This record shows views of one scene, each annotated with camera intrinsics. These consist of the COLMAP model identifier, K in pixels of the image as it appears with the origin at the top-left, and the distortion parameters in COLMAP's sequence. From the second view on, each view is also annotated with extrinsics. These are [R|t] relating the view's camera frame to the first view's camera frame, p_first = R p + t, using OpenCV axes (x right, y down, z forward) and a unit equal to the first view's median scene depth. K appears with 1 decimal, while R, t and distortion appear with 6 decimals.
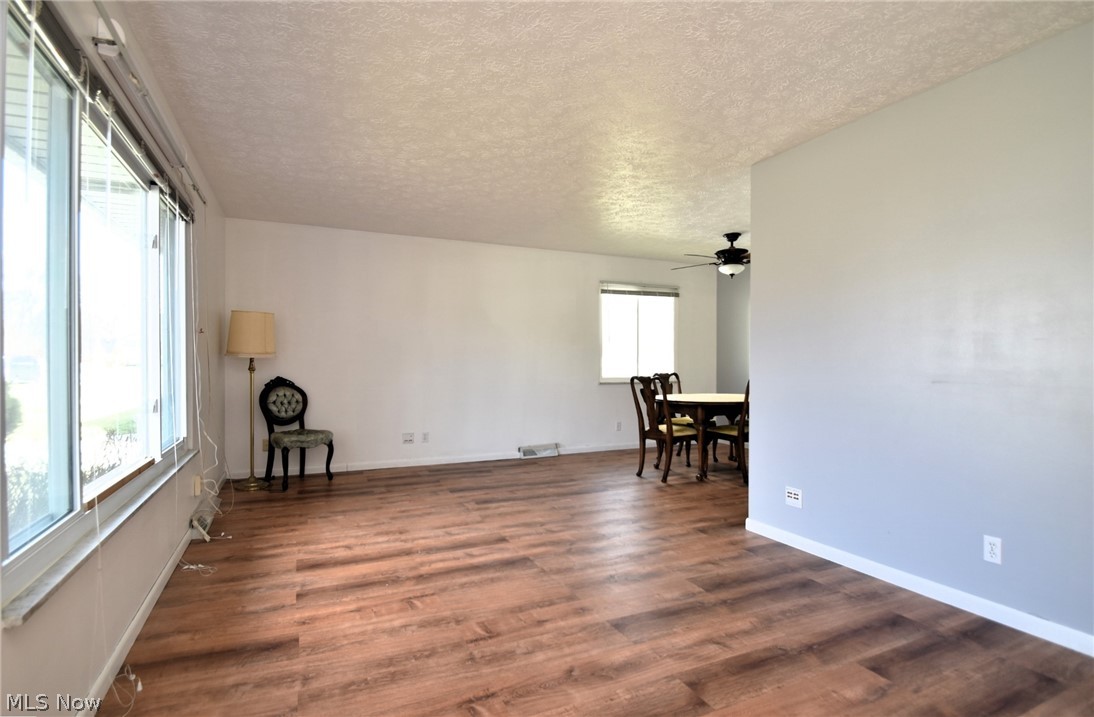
lens RADIAL K [[539.8, 0, 541.4], [0, 539.8, 362.5], [0, 0, 1]] dist [-0.005958, -0.000832]
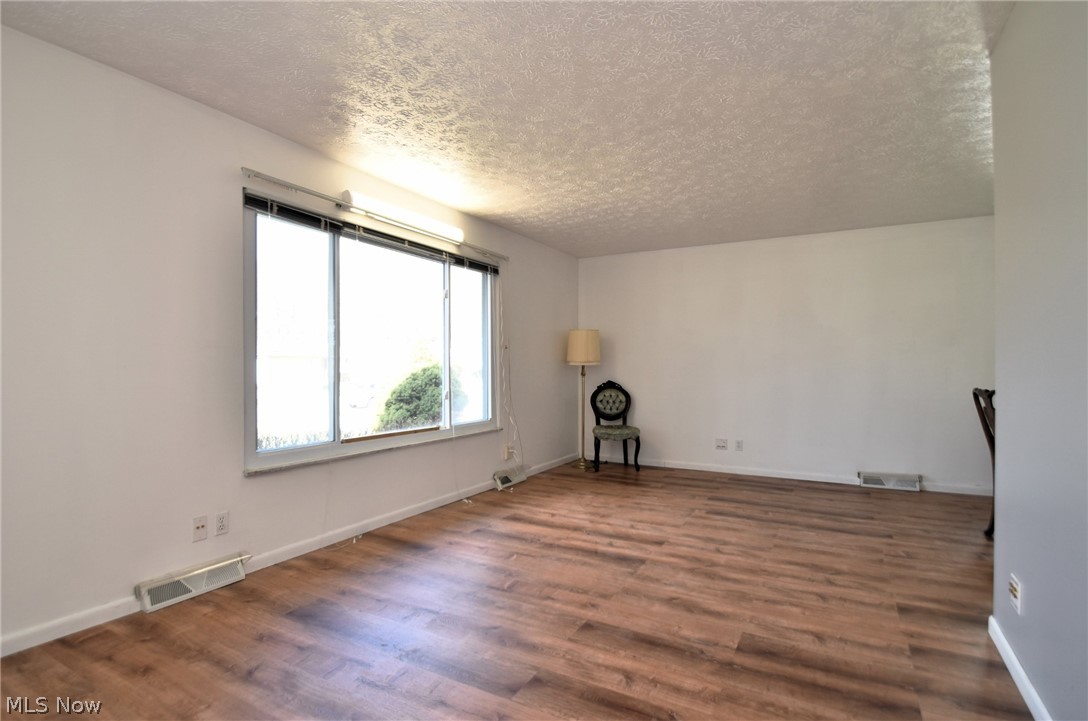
lens RADIAL K [[541.3, 0, 539.9], [0, 541.3, 365.6], [0, 0, 1]] dist [-0.002480, -0.000954]
pose [[0.587826, -0.005076, -0.808971, 0.692037], [-0.001743, 0.999970, -0.007541, 0.002949], [0.808986, 0.005843, 0.587800, 0.242870]]
